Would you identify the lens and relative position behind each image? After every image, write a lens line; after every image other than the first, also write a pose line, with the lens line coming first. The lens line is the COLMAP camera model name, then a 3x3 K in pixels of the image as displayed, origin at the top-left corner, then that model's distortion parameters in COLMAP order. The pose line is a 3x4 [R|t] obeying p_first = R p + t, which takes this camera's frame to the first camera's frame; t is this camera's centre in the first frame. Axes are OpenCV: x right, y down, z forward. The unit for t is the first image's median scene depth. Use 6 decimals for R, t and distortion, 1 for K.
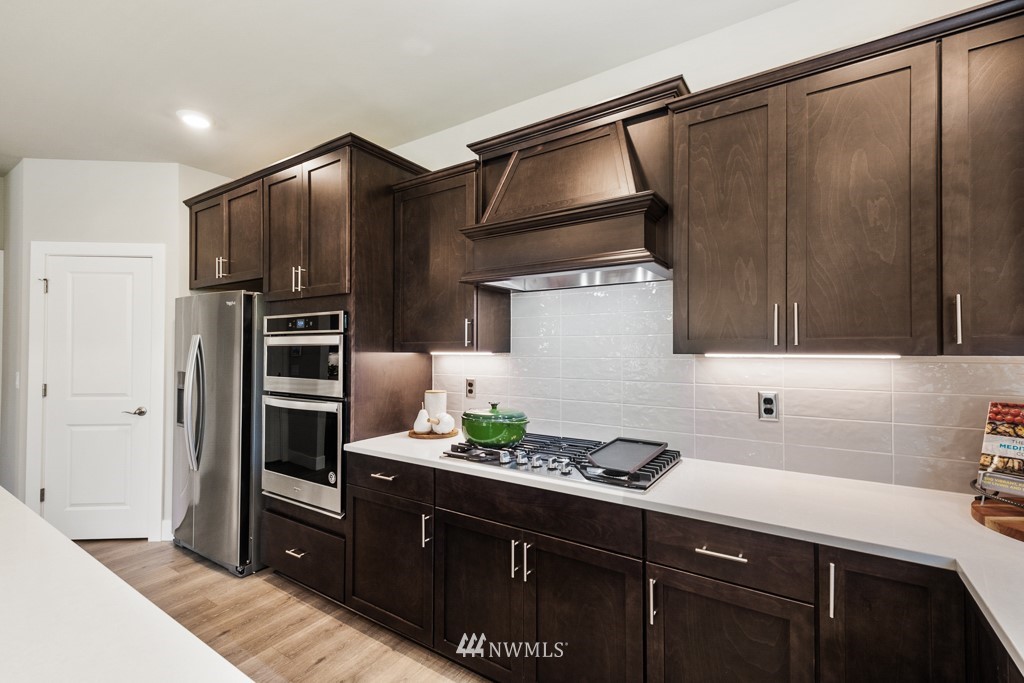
lens RADIAL K [[452.4, 0, 515.3], [0, 452.4, 345.6], [0, 0, 1]] dist [0.016525, -0.000012]
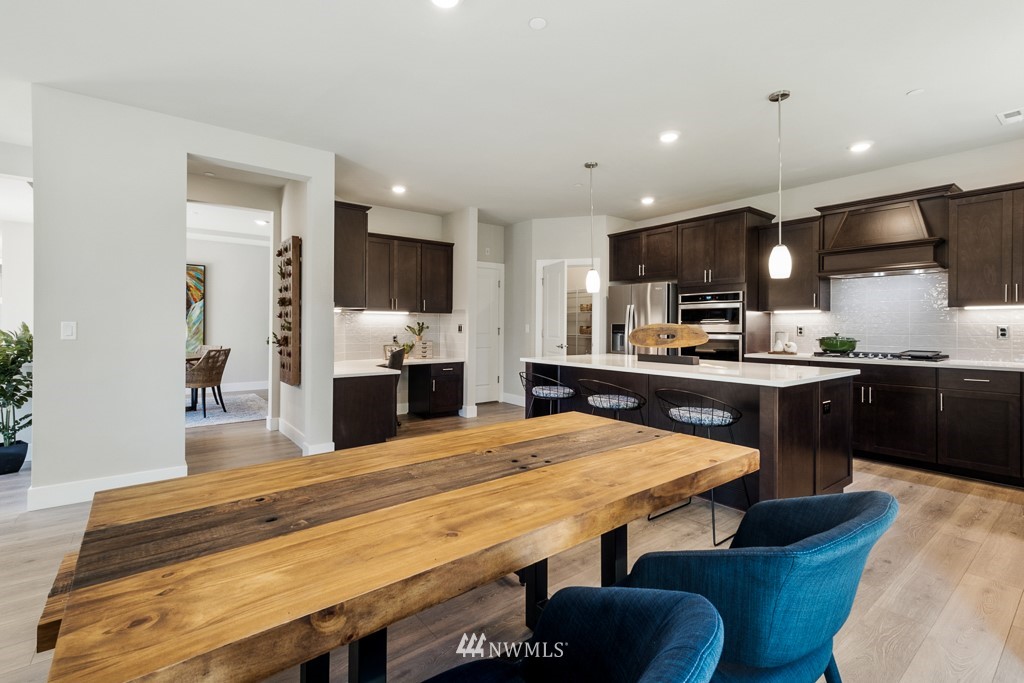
lens RADIAL K [[463.8, 0, 508.8], [0, 463.8, 327.2], [0, 0, 1]] dist [0.002763, 0.000203]
pose [[0.946479, 0.002787, -0.322753, -0.714039], [0.000256, 0.999956, 0.009386, 0.070202], [0.322765, -0.008966, 0.946437, -1.388330]]
